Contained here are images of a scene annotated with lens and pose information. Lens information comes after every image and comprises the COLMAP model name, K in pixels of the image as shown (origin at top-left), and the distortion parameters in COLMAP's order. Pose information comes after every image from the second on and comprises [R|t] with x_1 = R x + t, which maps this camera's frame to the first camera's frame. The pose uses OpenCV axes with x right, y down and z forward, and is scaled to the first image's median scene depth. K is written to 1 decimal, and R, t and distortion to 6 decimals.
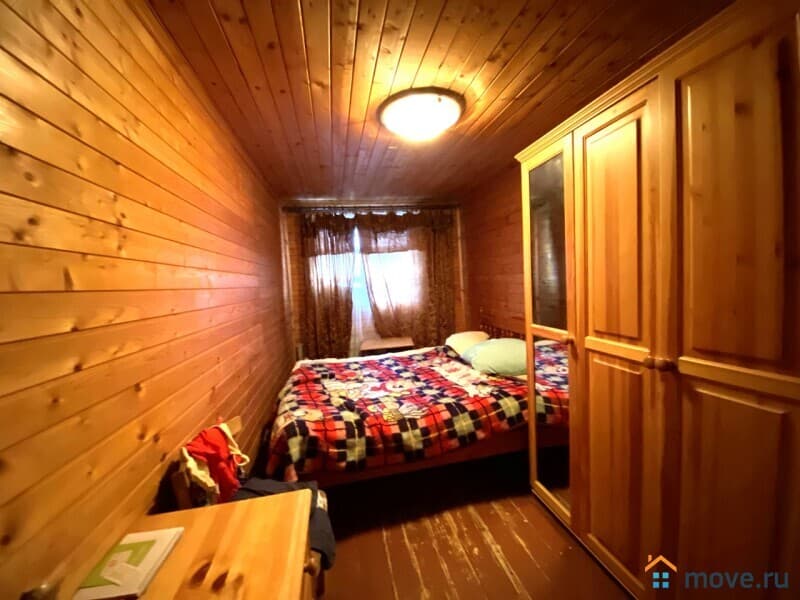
lens RADIAL K [[322.4, 0, 400.0], [0, 322.4, 296.7], [0, 0, 1]] dist [0.019211, -0.019326]
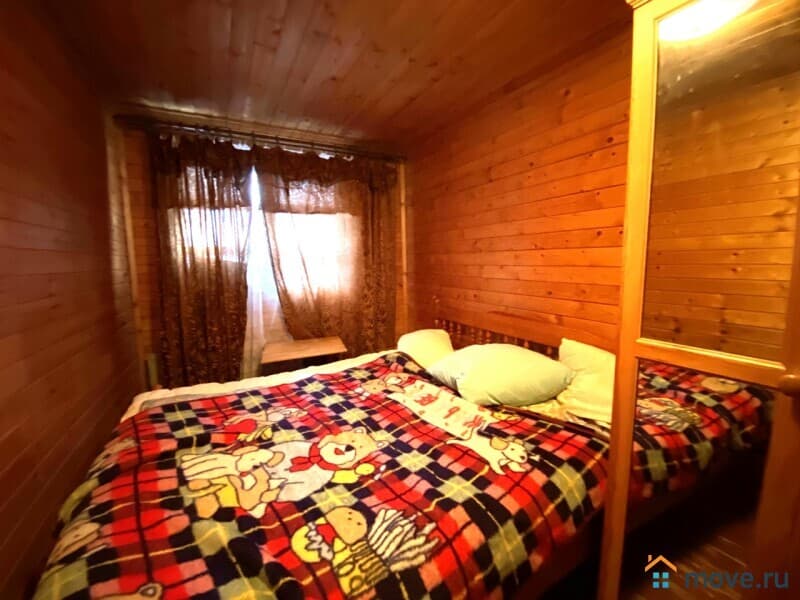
lens RADIAL K [[322.4, 0, 400.0], [0, 322.4, 296.7], [0, 0, 1]] dist [0.019211, -0.019326]
pose [[0.955339, 0.007755, 0.295409, -0.063911], [-0.021429, 0.998842, 0.043079, 0.004098], [-0.294733, -0.047485, 0.954399, 0.395758]]
